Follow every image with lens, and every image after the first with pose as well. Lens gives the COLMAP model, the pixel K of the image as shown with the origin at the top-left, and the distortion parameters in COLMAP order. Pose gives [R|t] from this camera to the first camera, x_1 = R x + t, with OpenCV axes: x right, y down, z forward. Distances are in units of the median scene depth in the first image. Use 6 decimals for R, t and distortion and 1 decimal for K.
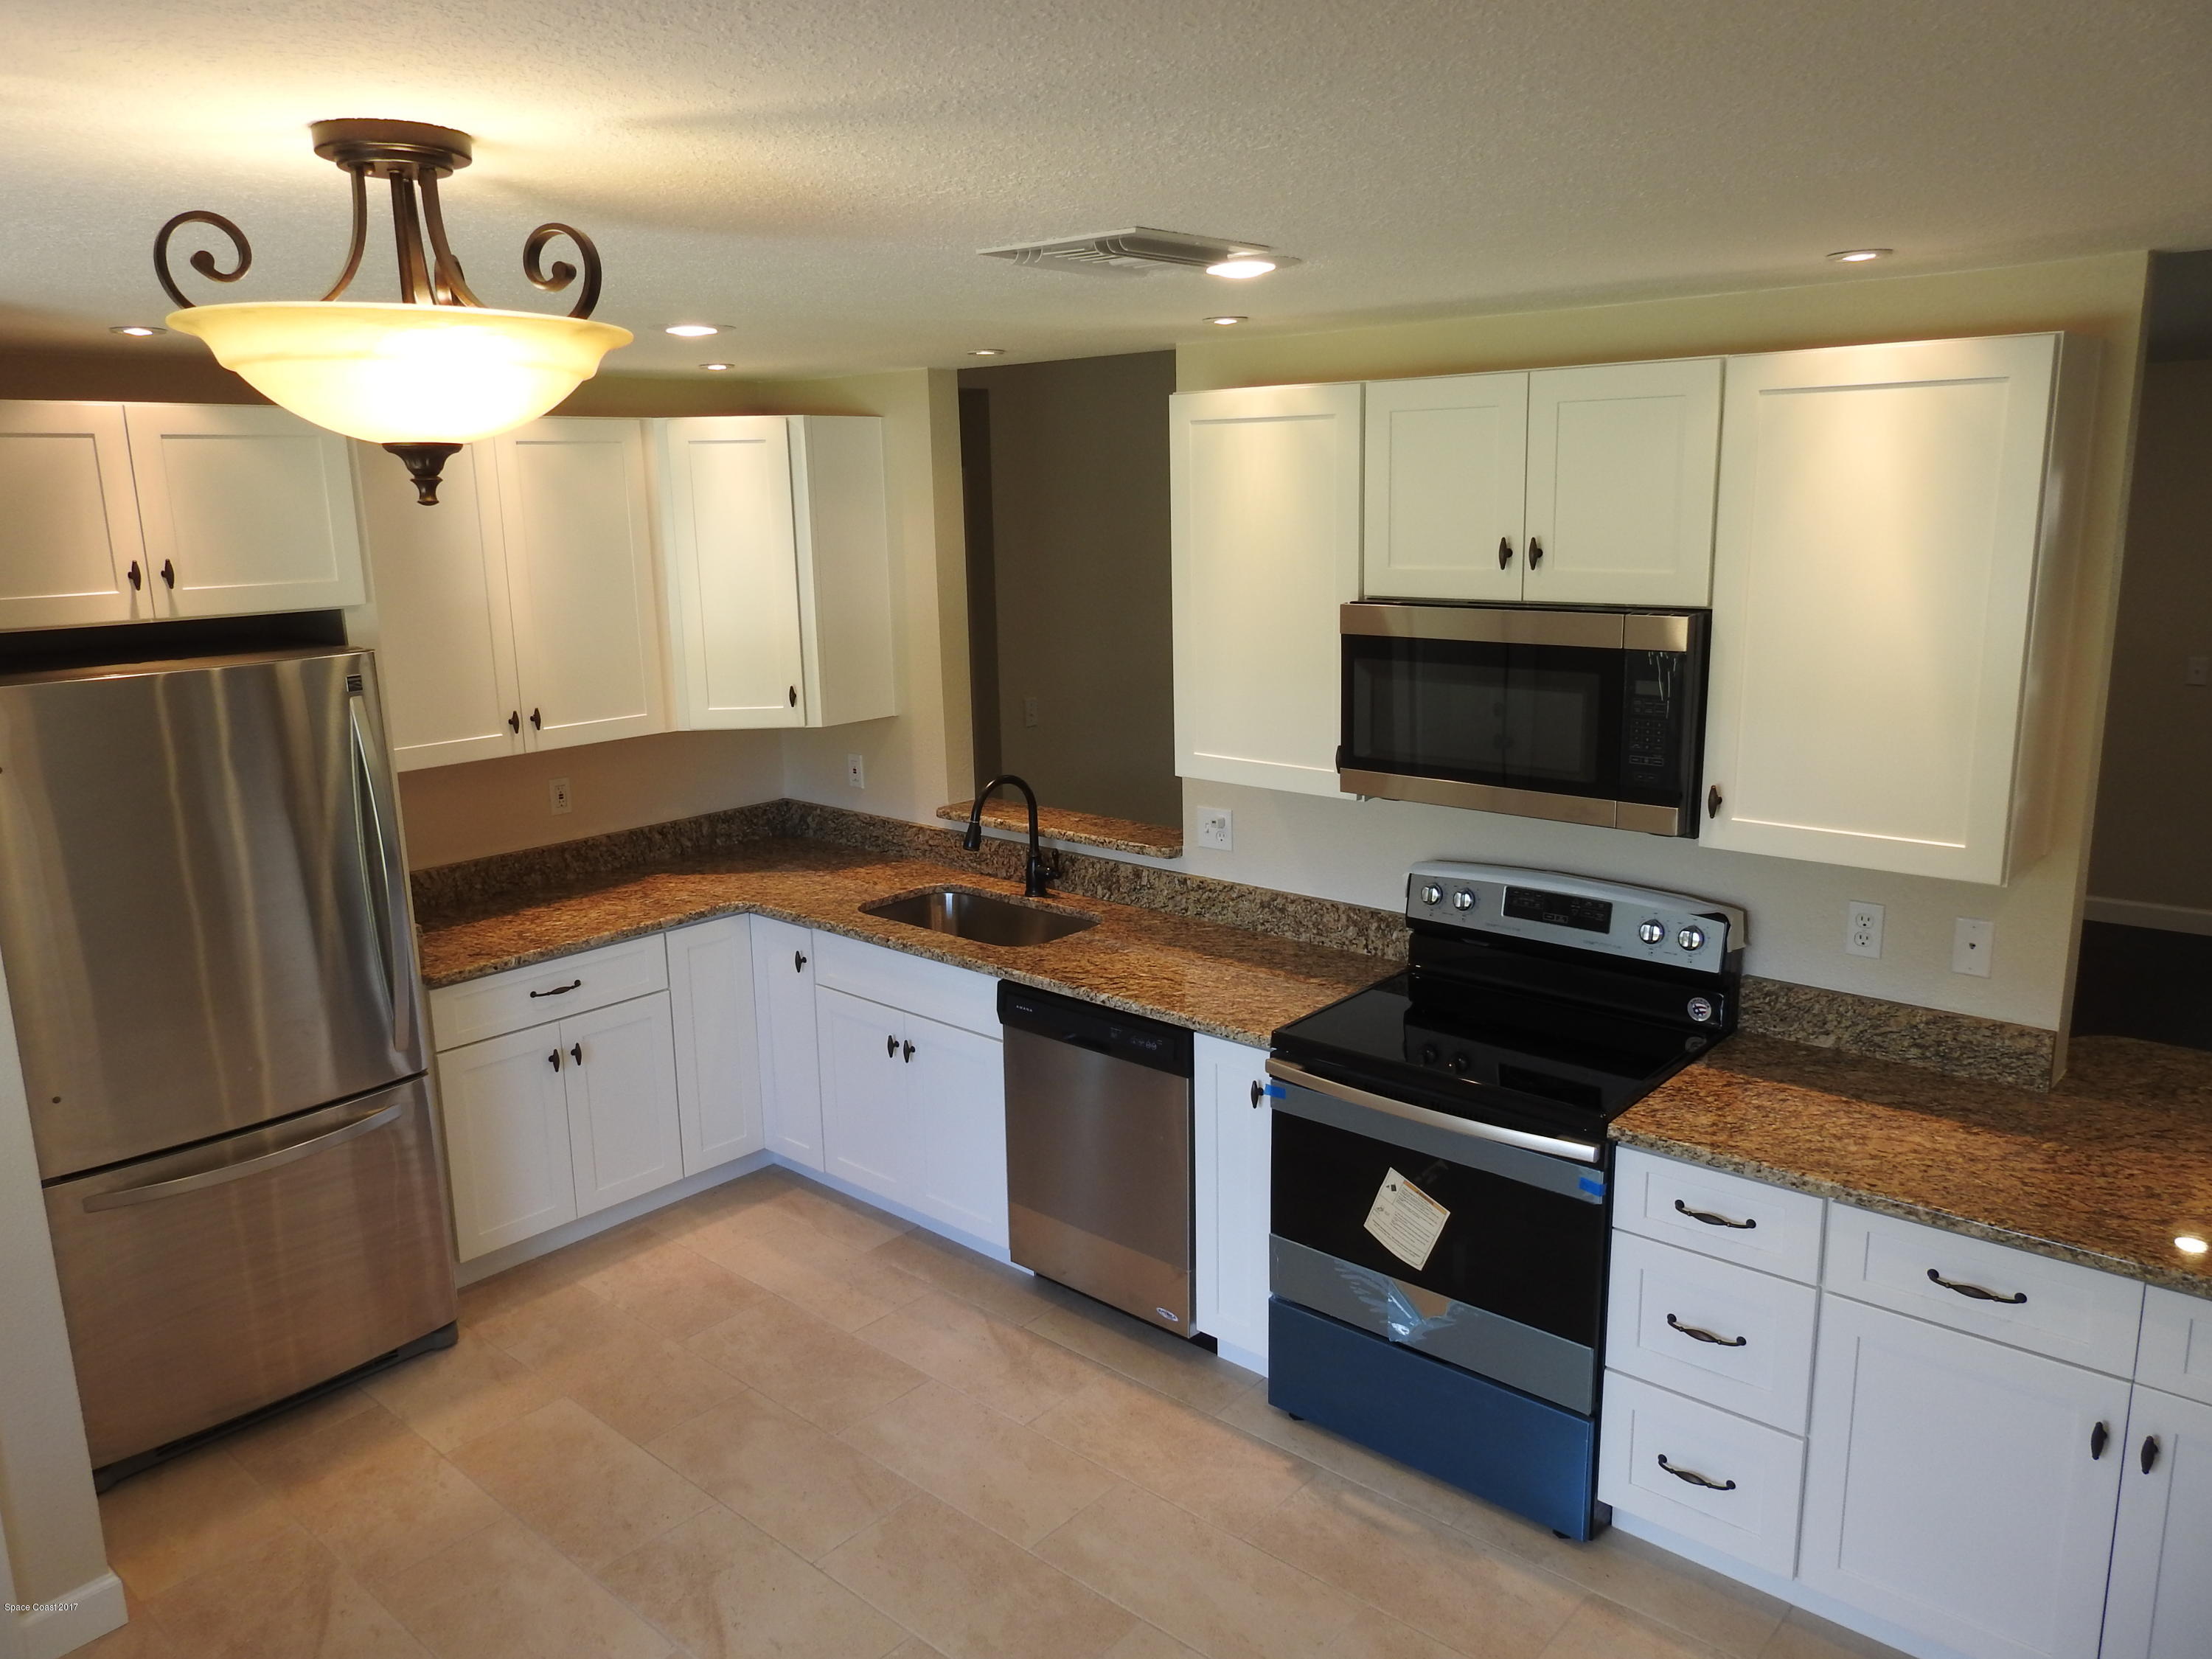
lens RADIAL K [[1585.4, 0, 1101.8], [0, 1585.4, 822.0], [0, 0, 1]] dist [-0.000193, 0.002468]
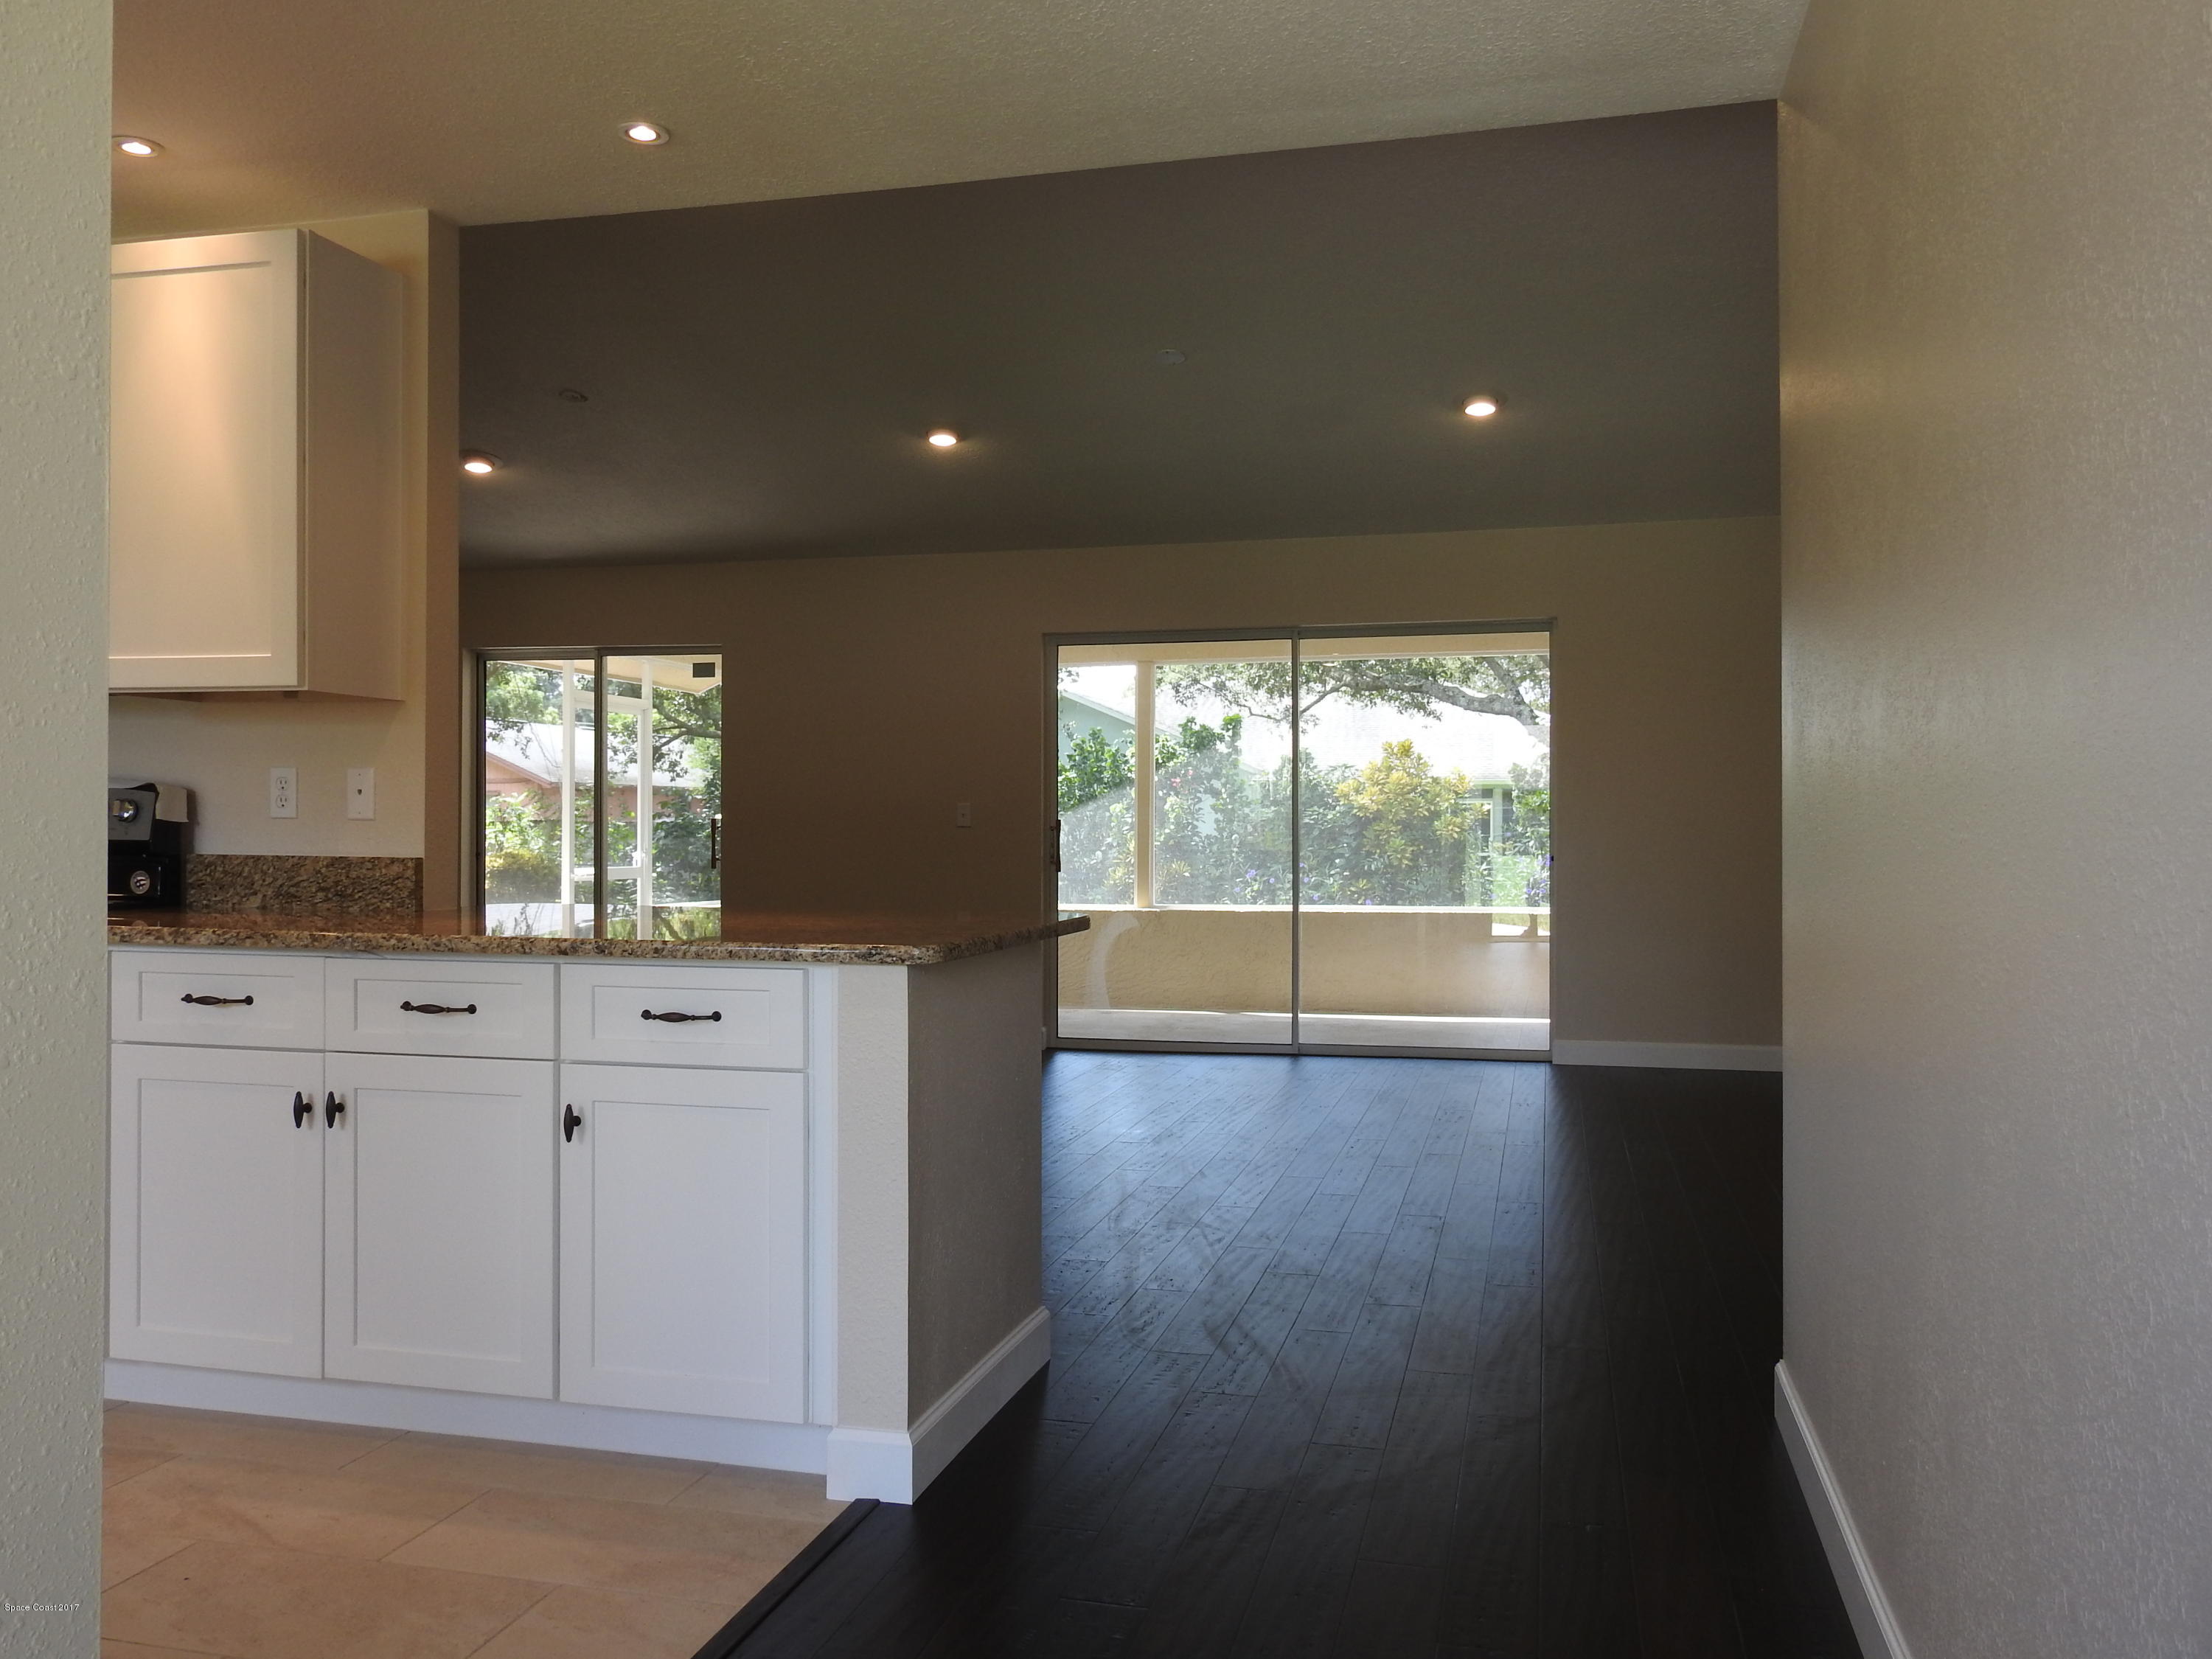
lens RADIAL K [[1742.0, 0, 1114.7], [0, 1742.0, 820.0], [0, 0, 1]] dist [-0.004315, 0.006867]
pose [[0.880332, 0.033297, 0.473188, 0.361140], [0.067685, 0.978509, -0.194778, 0.312225], [-0.469505, 0.203497, 0.859159, -0.265224]]
